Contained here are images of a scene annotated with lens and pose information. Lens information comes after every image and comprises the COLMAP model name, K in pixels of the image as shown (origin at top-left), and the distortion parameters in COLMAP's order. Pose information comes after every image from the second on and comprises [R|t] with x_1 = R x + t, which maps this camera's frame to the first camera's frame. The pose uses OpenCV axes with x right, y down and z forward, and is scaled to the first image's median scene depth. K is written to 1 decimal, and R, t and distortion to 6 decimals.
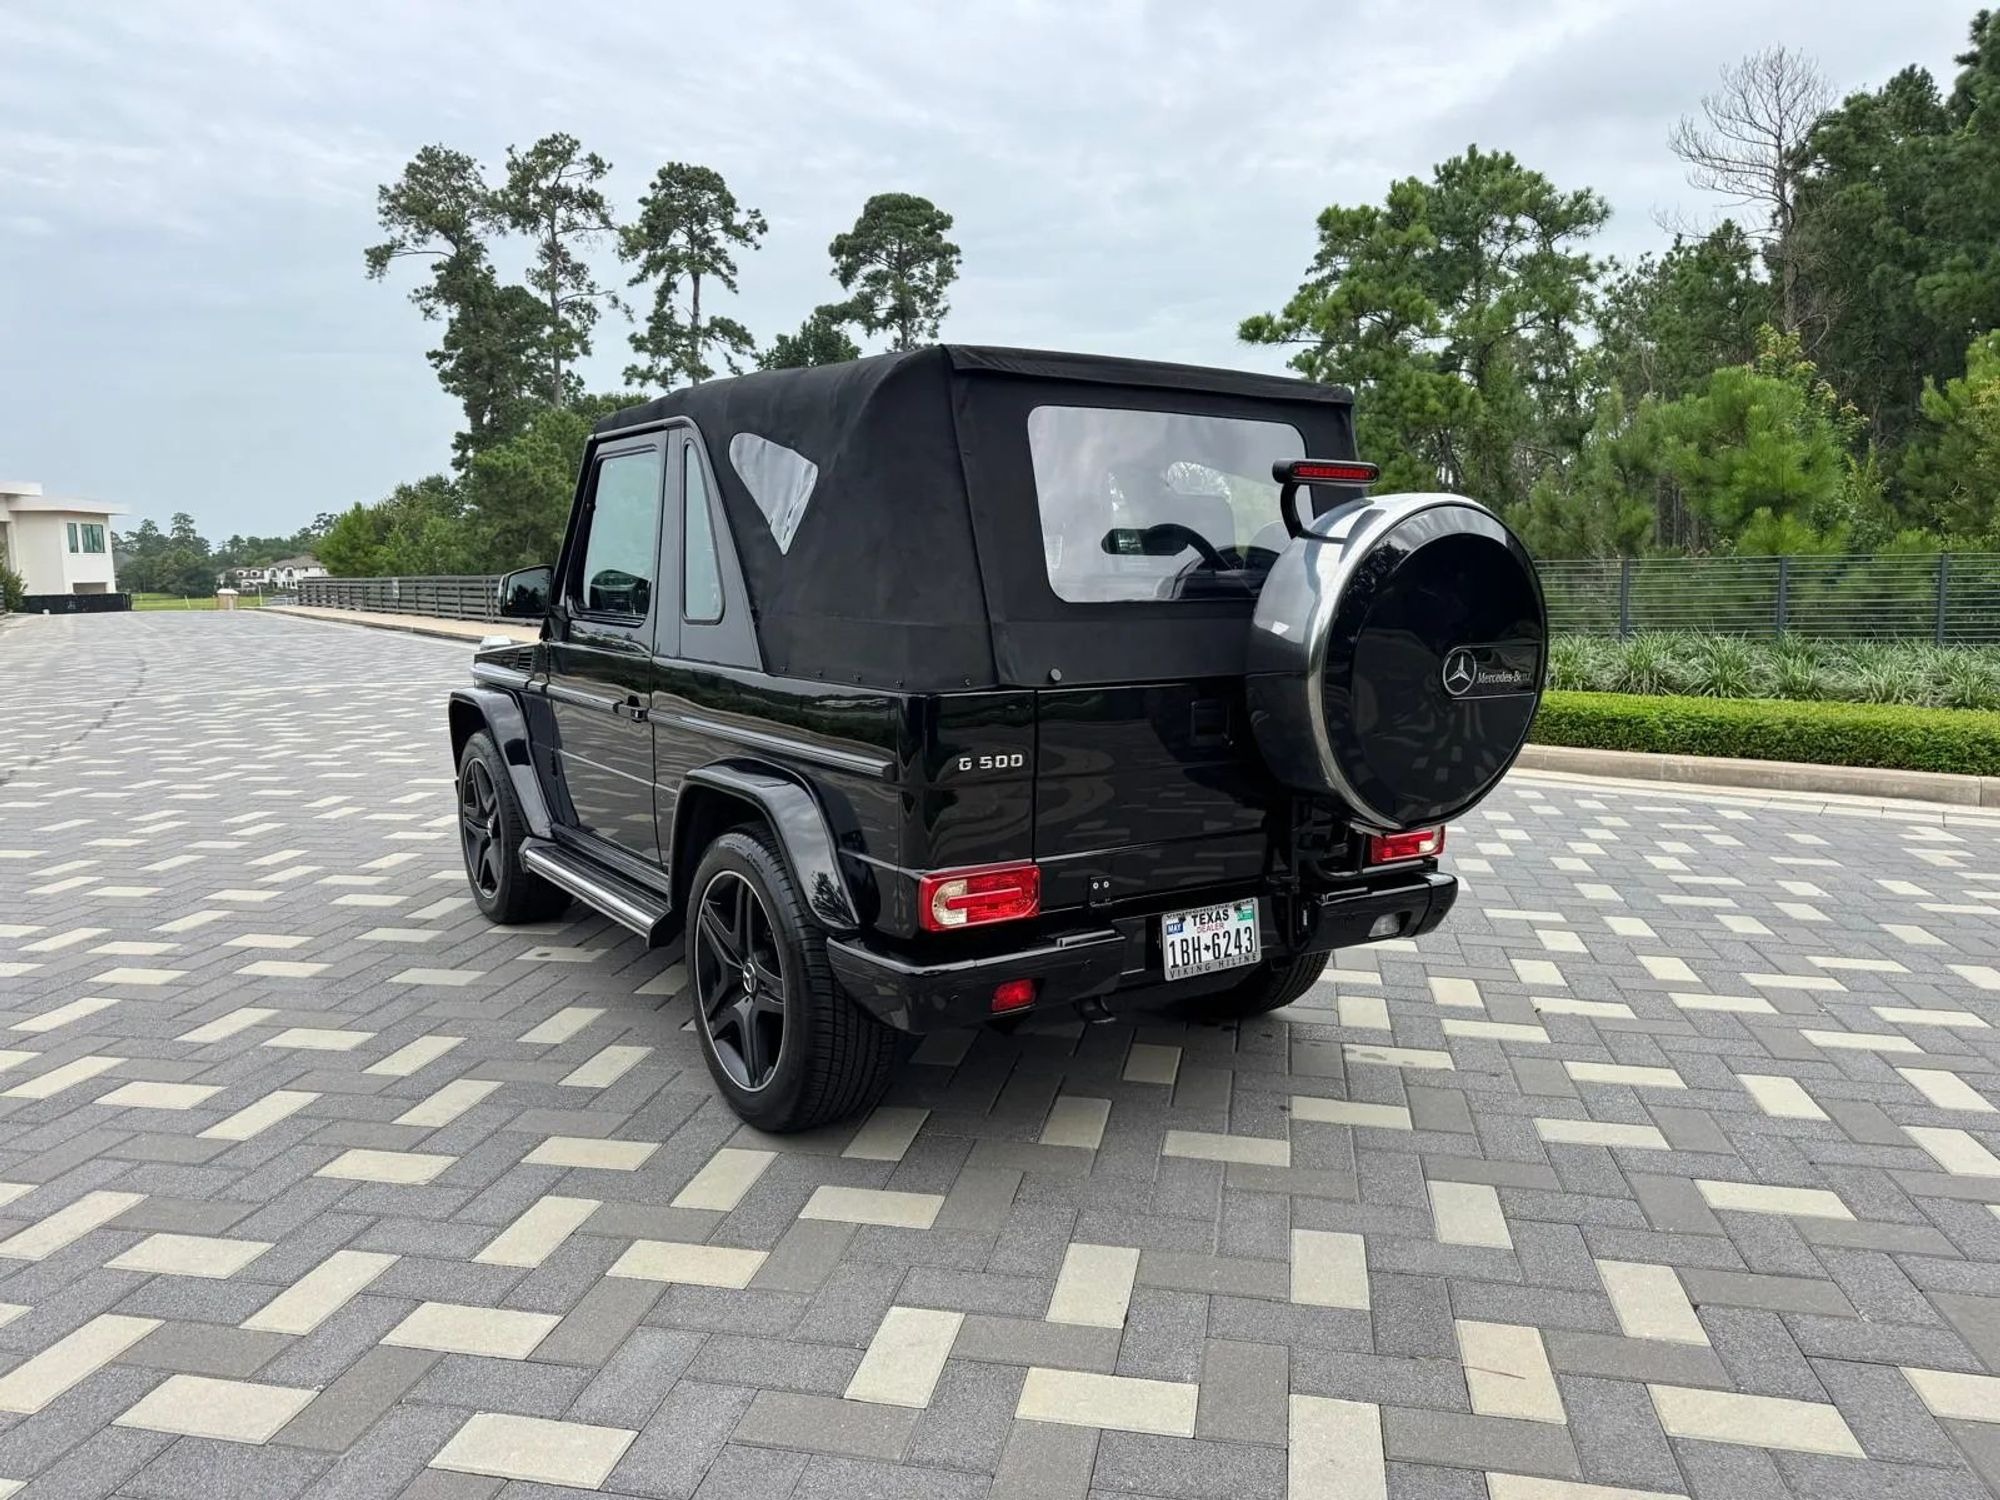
lens RADIAL K [[1402.6, 0, 995.2], [0, 1402.6, 749.8], [0, 0, 1]] dist [0.049475, -0.064637]
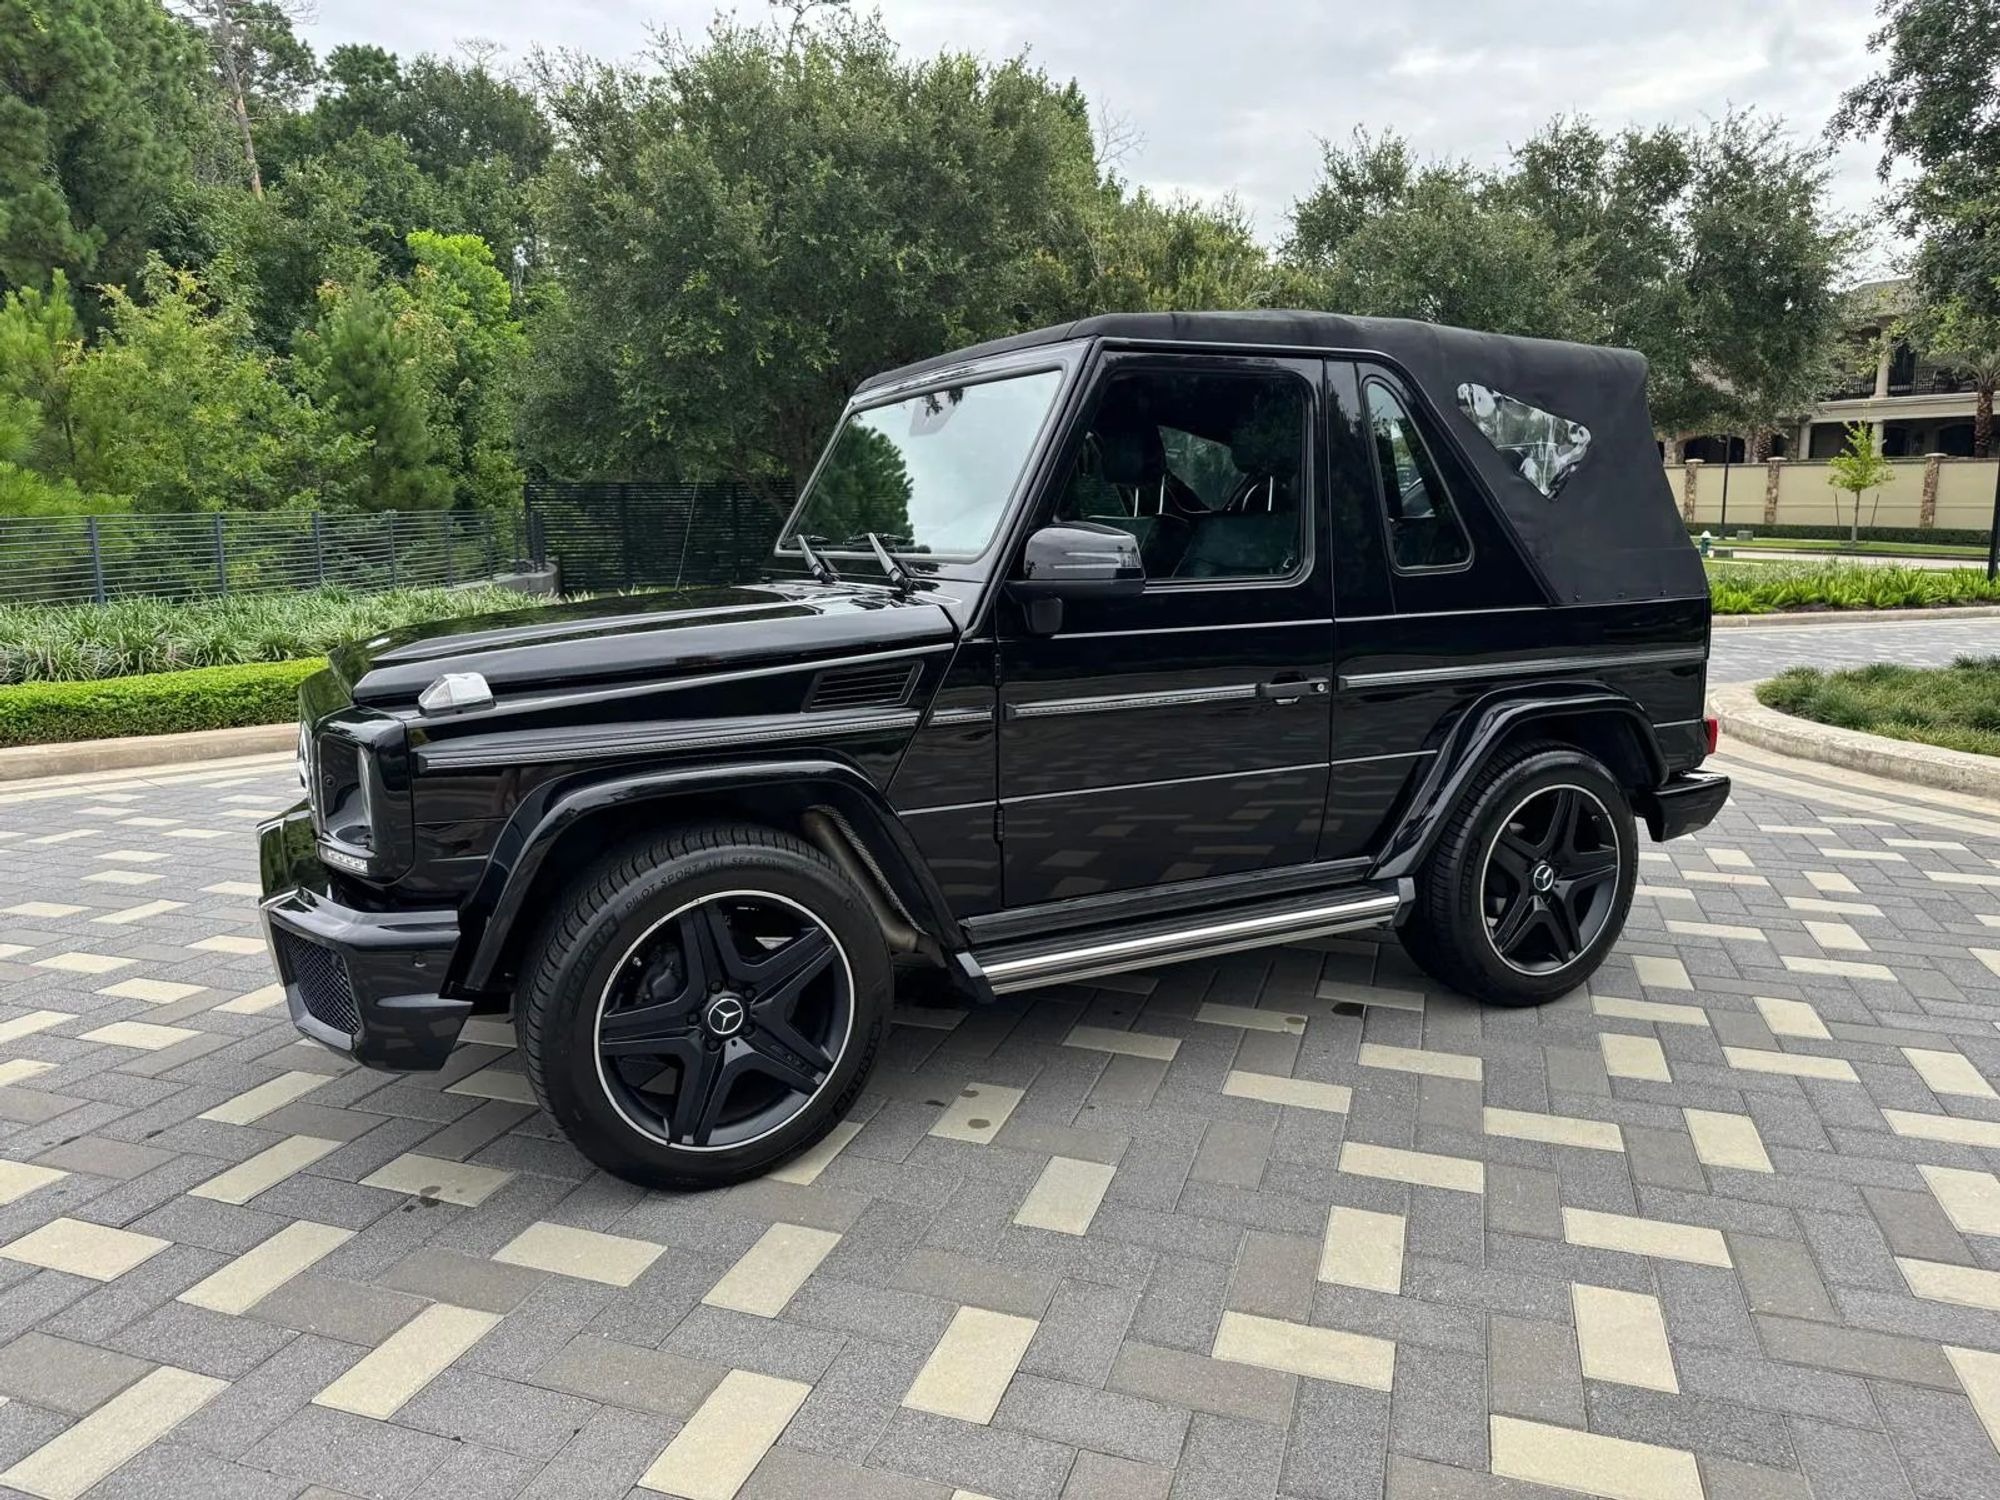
lens RADIAL K [[1407.2, 0, 993.2], [0, 1407.2, 749.2], [0, 0, 1]] dist [0.030151, -0.036599]
pose [[0.112279, -0.164559, 0.979956, -0.558807], [0.139477, 0.979039, 0.148424, -0.071577], [-0.983839, 0.120016, 0.132877, 0.536782]]
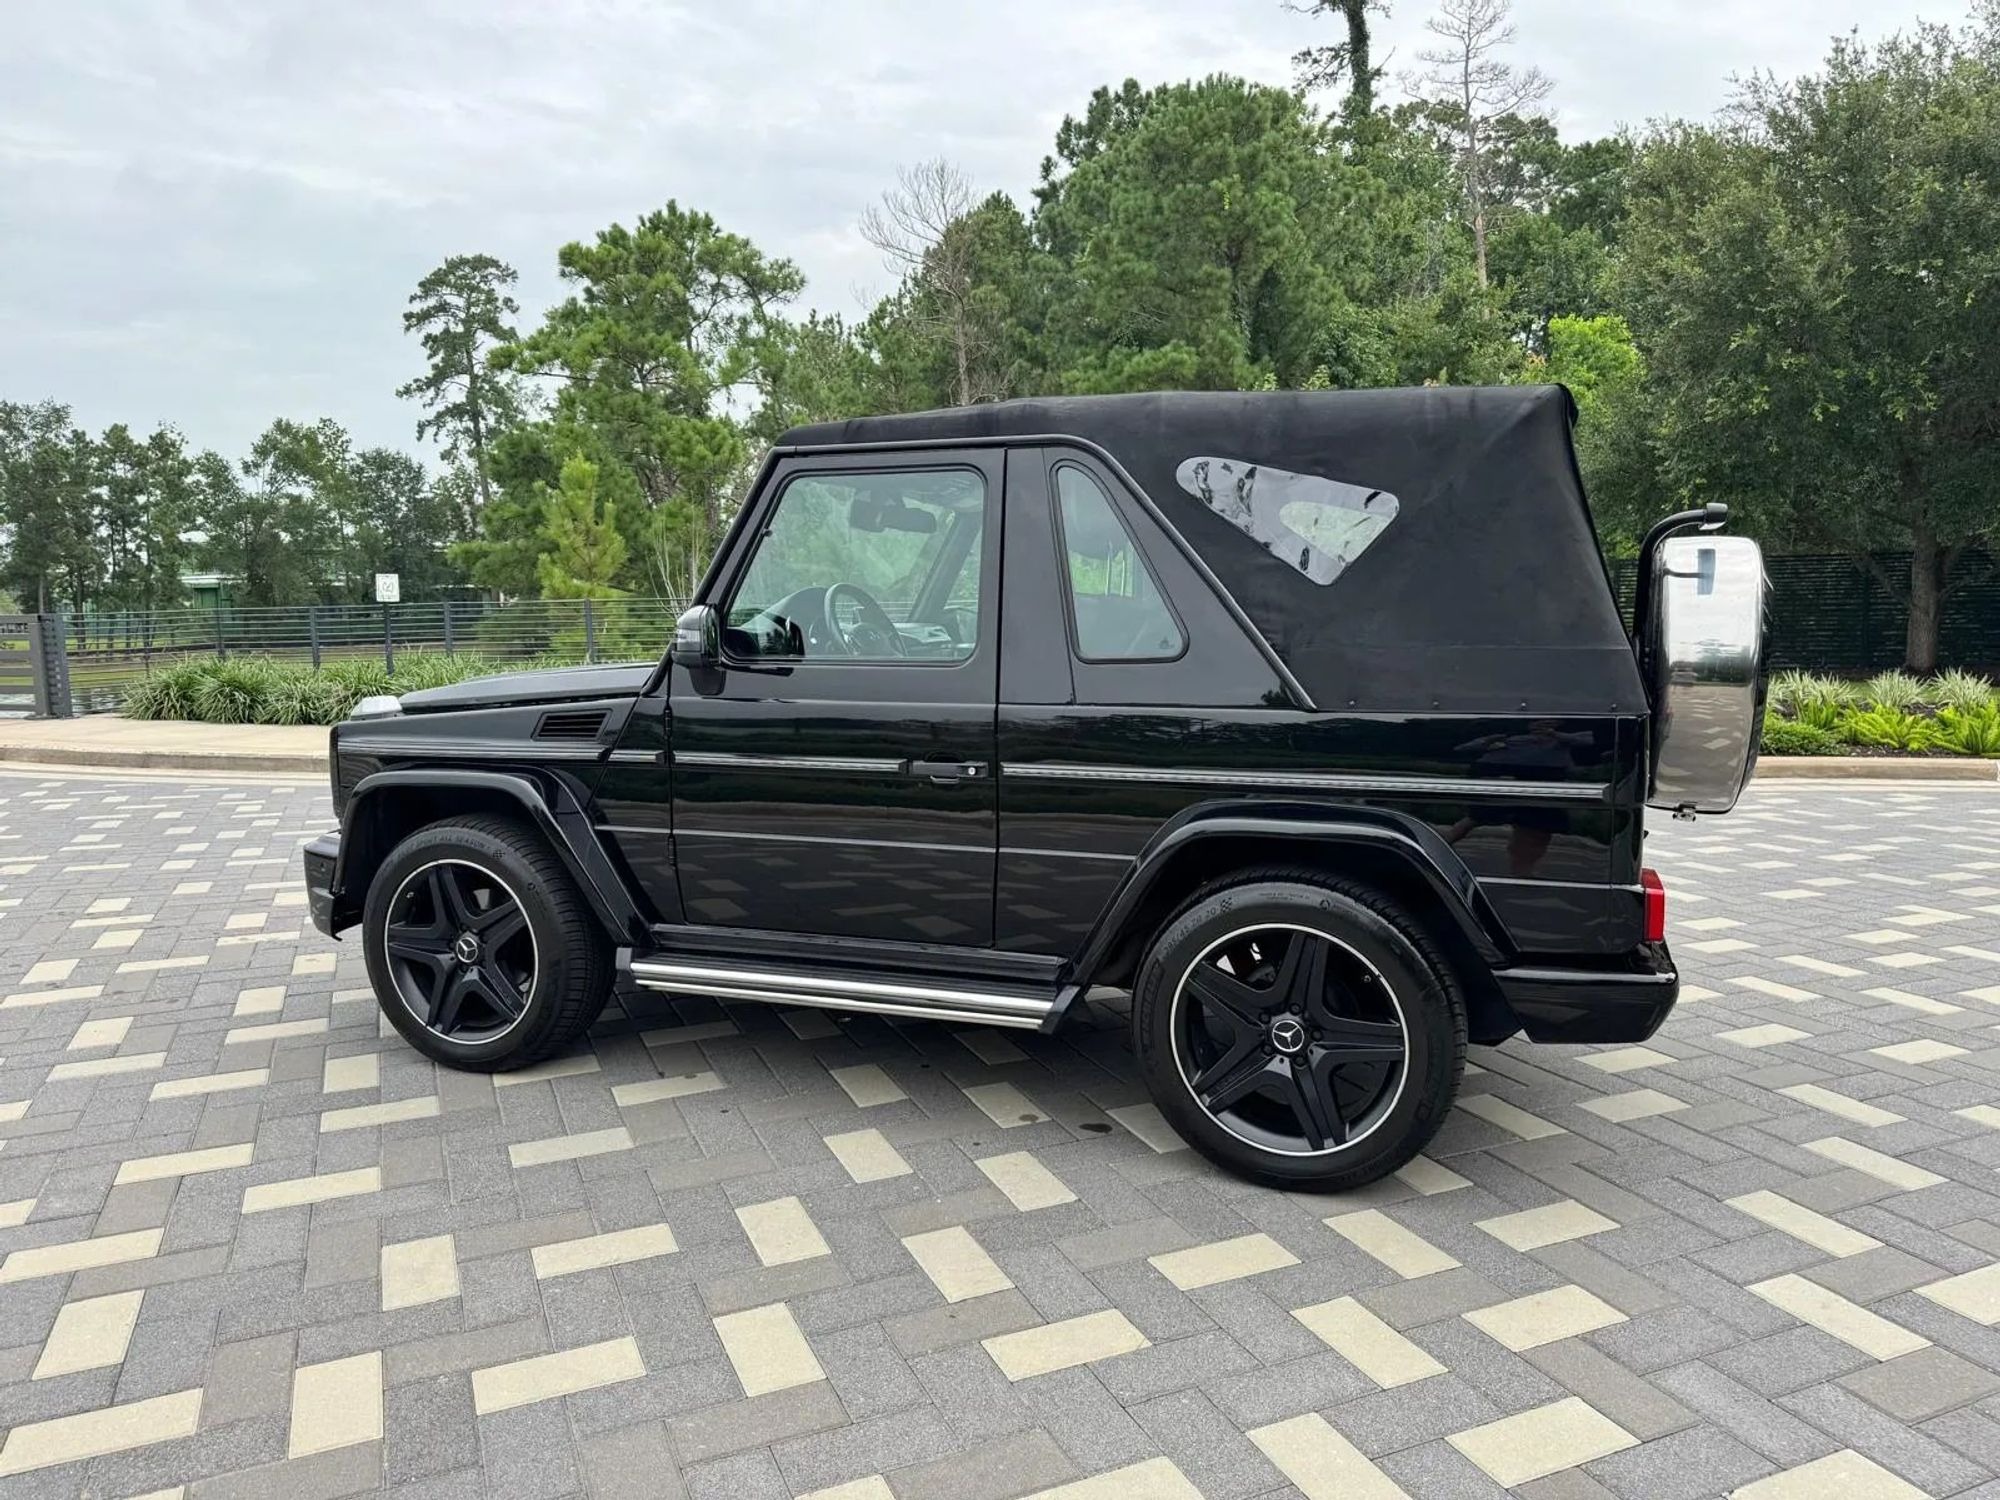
lens RADIAL K [[1402.9, 0, 990.2], [0, 1402.9, 754.6], [0, 0, 1]] dist [0.041948, -0.054046]
pose [[0.816755, -0.067565, 0.573016, -0.364515], [0.081590, 0.996665, 0.001223, -0.017820], [-0.571187, 0.045753, 0.819544, 0.141219]]
